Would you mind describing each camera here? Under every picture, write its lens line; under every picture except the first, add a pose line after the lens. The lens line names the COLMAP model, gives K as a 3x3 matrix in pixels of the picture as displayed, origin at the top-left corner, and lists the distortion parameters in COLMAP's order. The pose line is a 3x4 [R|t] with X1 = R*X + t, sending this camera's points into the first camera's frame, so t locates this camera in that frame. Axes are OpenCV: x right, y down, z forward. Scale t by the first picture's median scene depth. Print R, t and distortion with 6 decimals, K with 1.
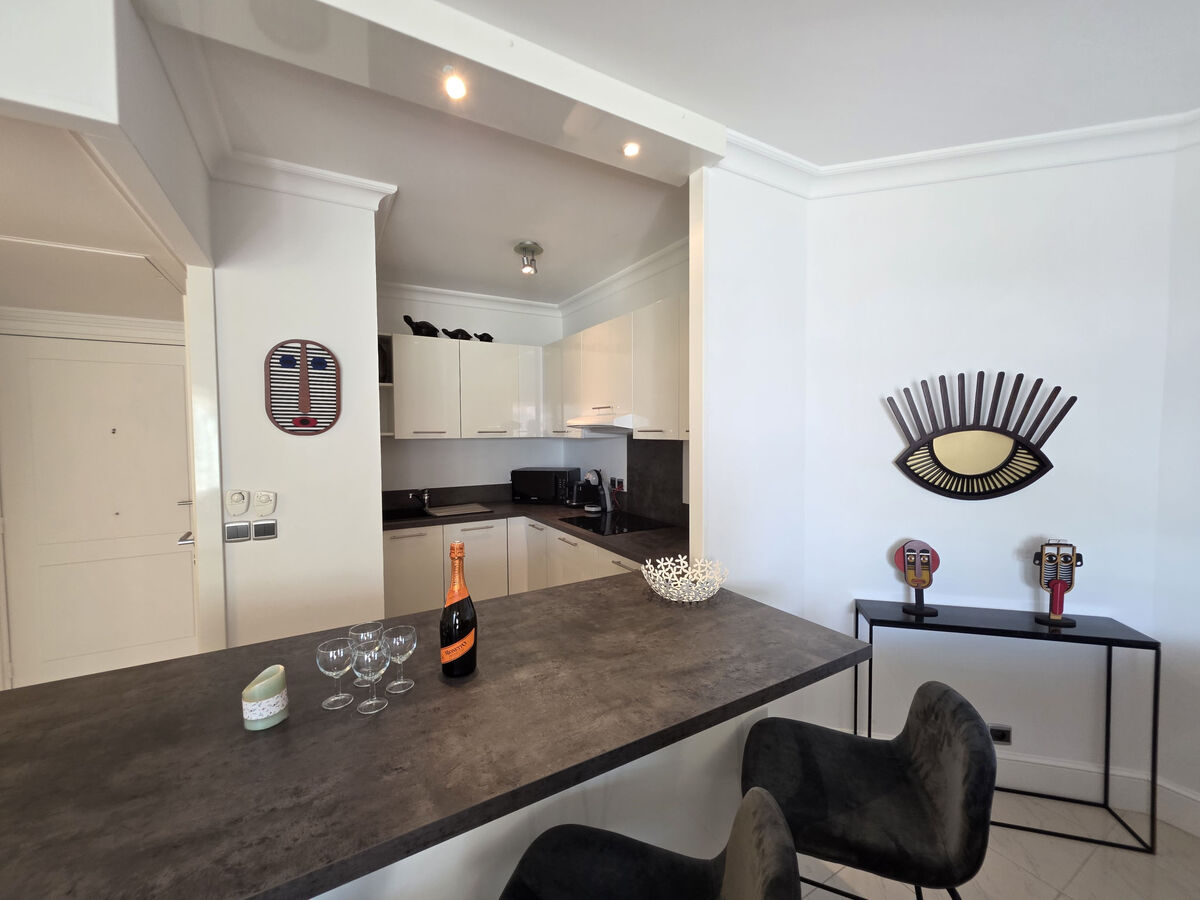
lens RADIAL K [[478.8, 0, 599.6], [0, 478.8, 450.8], [0, 0, 1]] dist [0.001455, -0.000659]
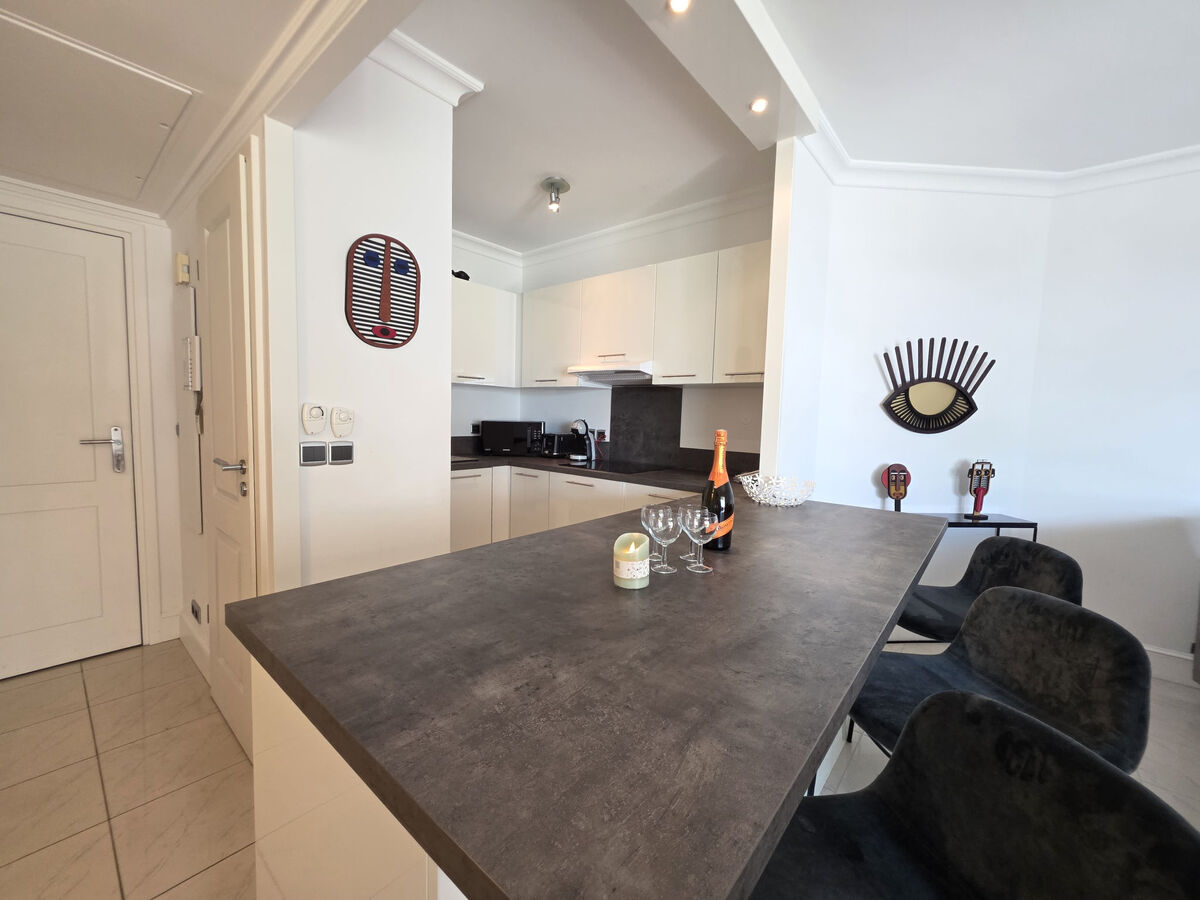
lens RADIAL K [[478.8, 0, 598.5], [0, 478.8, 451.9], [0, 0, 1]] dist [0.001455, -0.000659]
pose [[0.942285, 0.006516, 0.334748, -0.545846], [-0.020248, 0.999090, 0.037547, 0.119920], [-0.334199, -0.042158, 0.941559, 0.033124]]
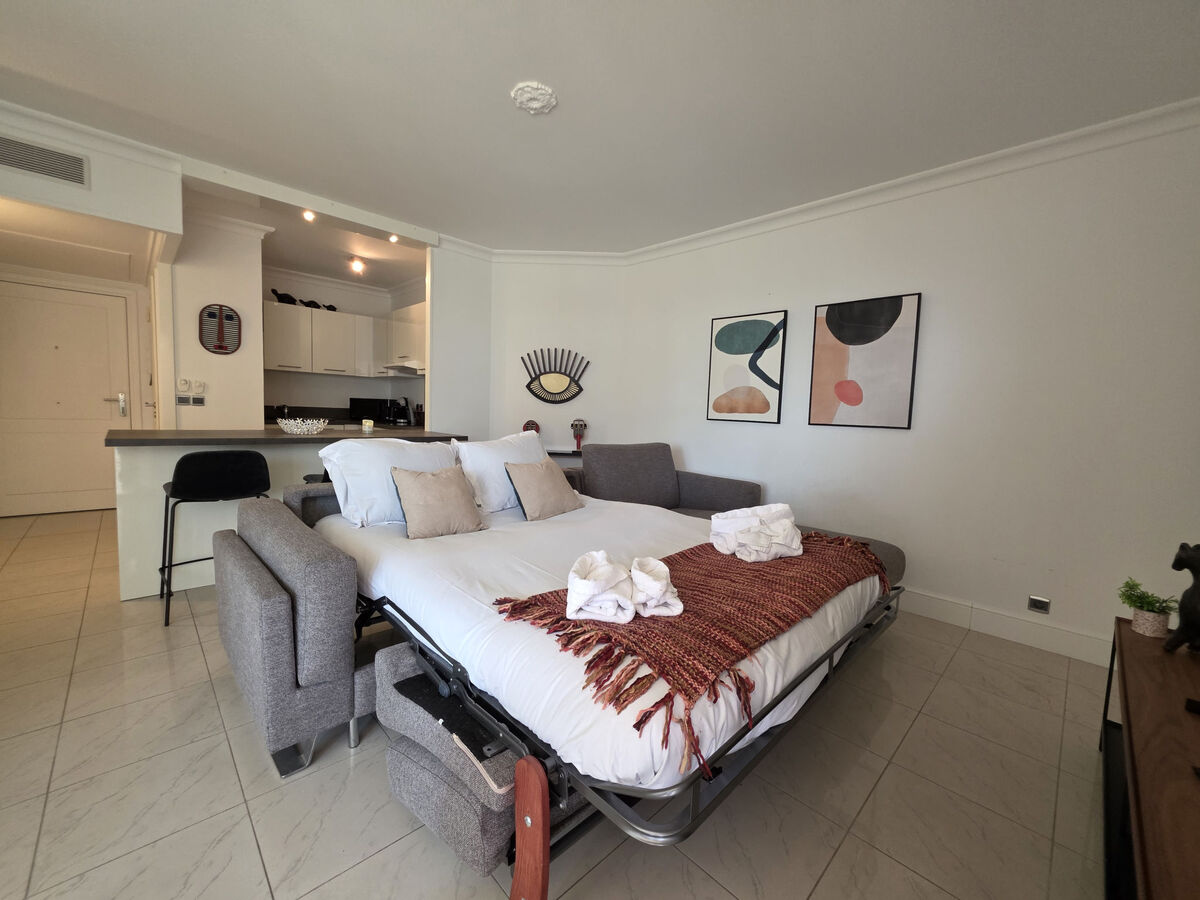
lens RADIAL K [[478.8, 0, 599.6], [0, 478.8, 452.5], [0, 0, 1]] dist [0.001455, -0.000659]
pose [[0.968320, 0.025598, 0.248398, 0.404909], [-0.038013, 0.998249, 0.045312, 0.221949], [-0.246803, -0.053318, 0.967598, -1.298559]]
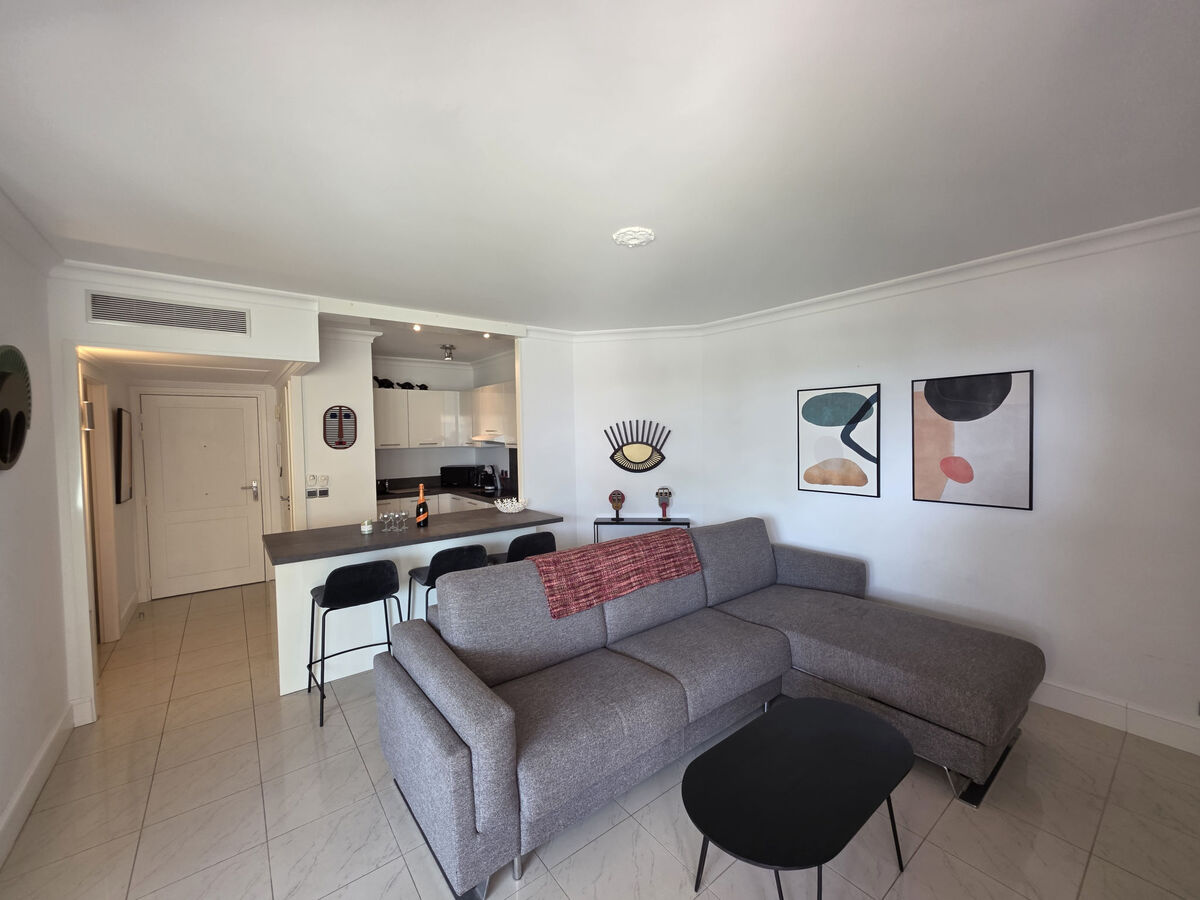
lens RADIAL K [[478.8, 0, 599.6], [0, 478.8, 453.0], [0, 0, 1]] dist [0.001455, -0.000659]
pose [[0.990986, -0.014276, 0.133202, 0.259815], [0.014348, 0.999897, 0.000422, 0.000616], [-0.133194, 0.001493, 0.991089, -1.323322]]
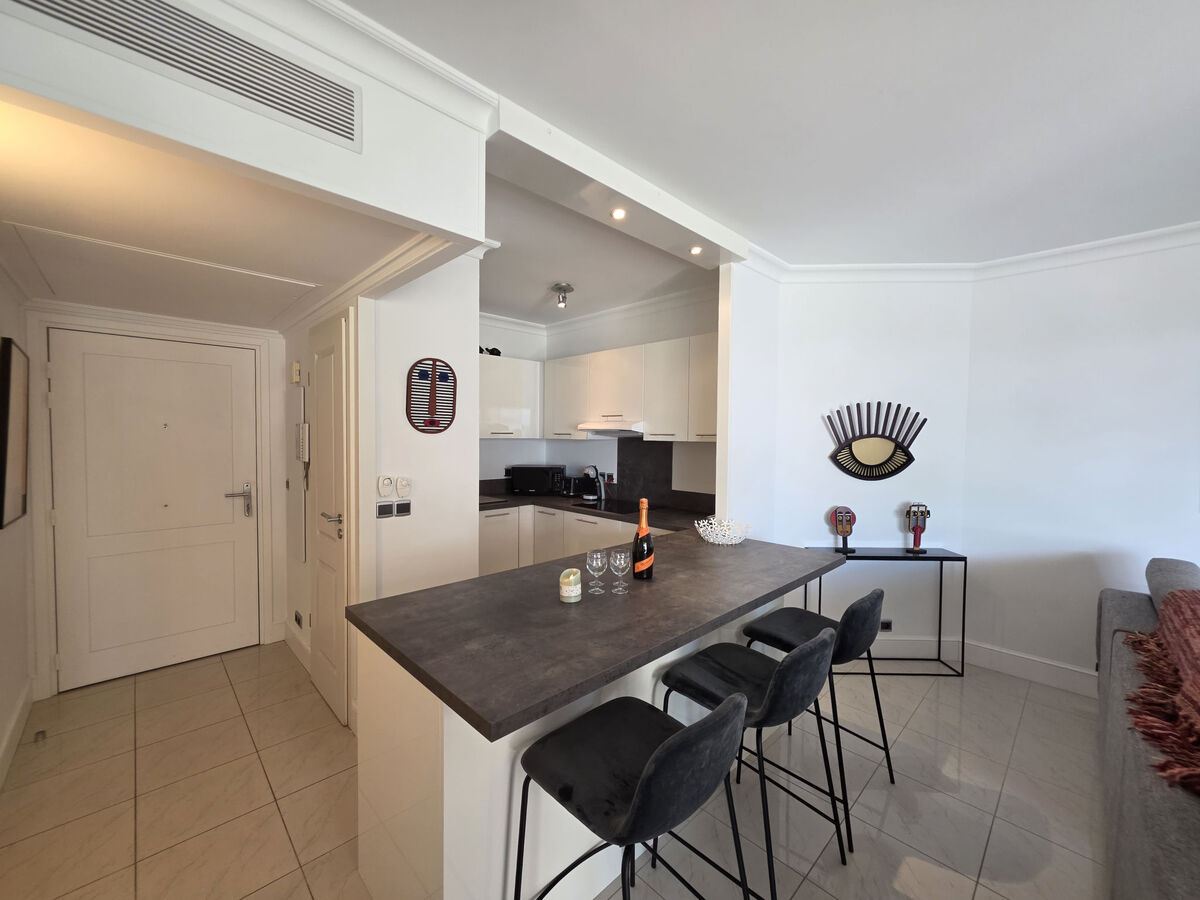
lens RADIAL K [[478.8, 0, 598.7], [0, 478.8, 452.6], [0, 0, 1]] dist [0.001455, -0.000659]
pose [[0.970238, 0.007427, 0.242040, -0.500839], [-0.006181, 0.999963, -0.005907, 0.023361], [-0.242075, 0.004235, 0.970248, -0.338277]]
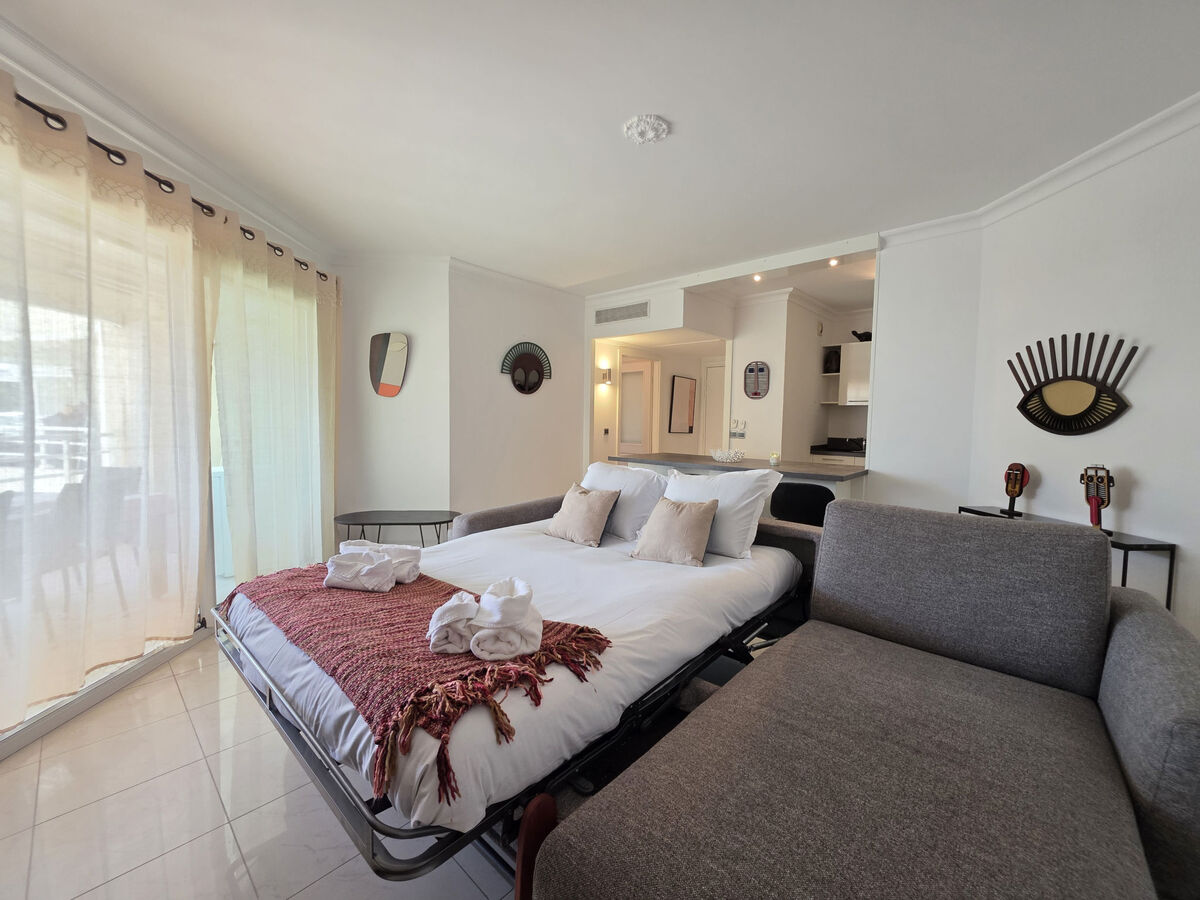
lens RADIAL K [[478.8, 0, 598.9], [0, 478.8, 448.8], [0, 0, 1]] dist [0.001455, -0.000659]
pose [[0.300808, 0.071191, -0.951024, 1.580844], [-0.054367, 0.996868, 0.057426, 0.130709], [0.952134, 0.034430, 0.303737, -0.553727]]
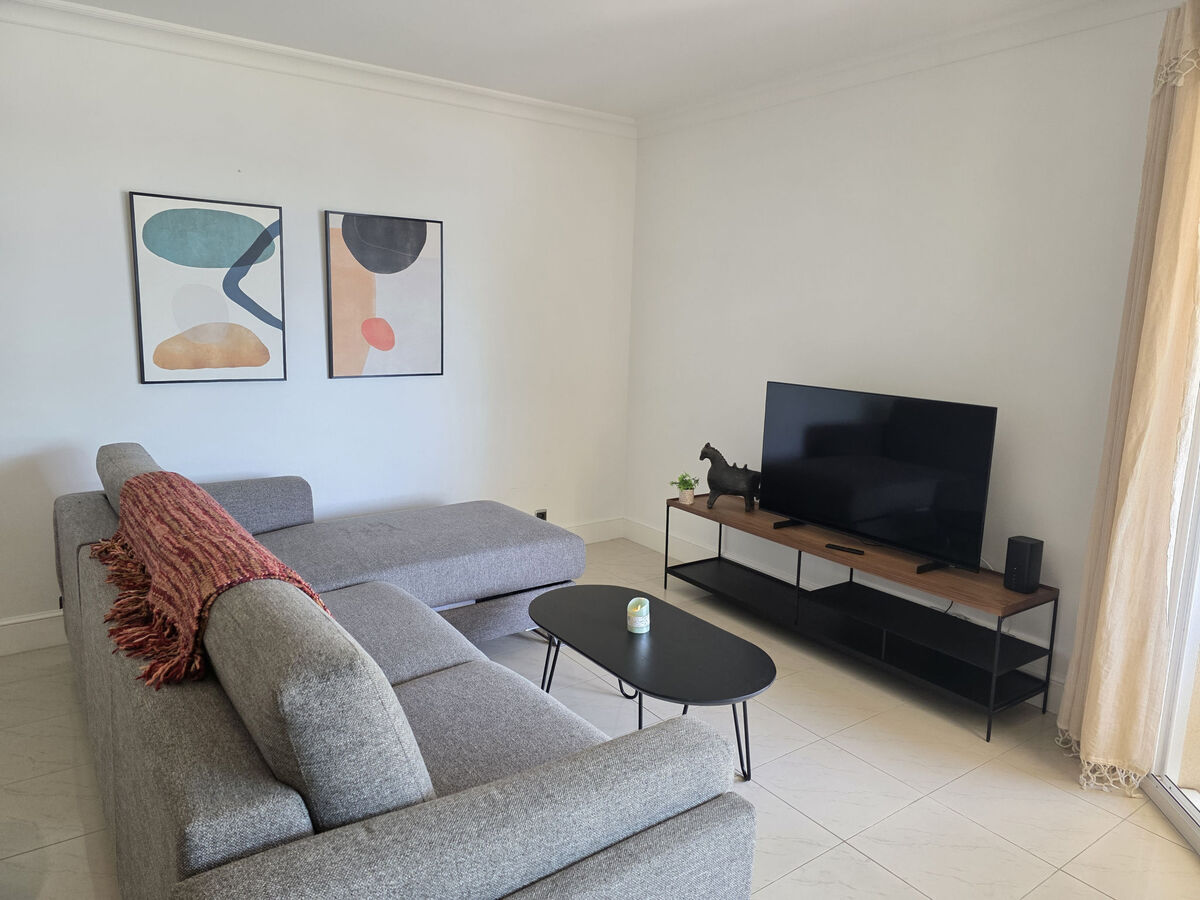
lens RADIAL K [[802.6, 0, 602.1], [0, 802.6, 457.7], [0, 0, 1]] dist [0.023558, -0.002975]
pose [[-0.100390, -0.177340, 0.979016, -0.543996], [0.015148, 0.983601, 0.179723, 0.019372], [-0.994833, 0.032872, -0.096057, -0.346247]]
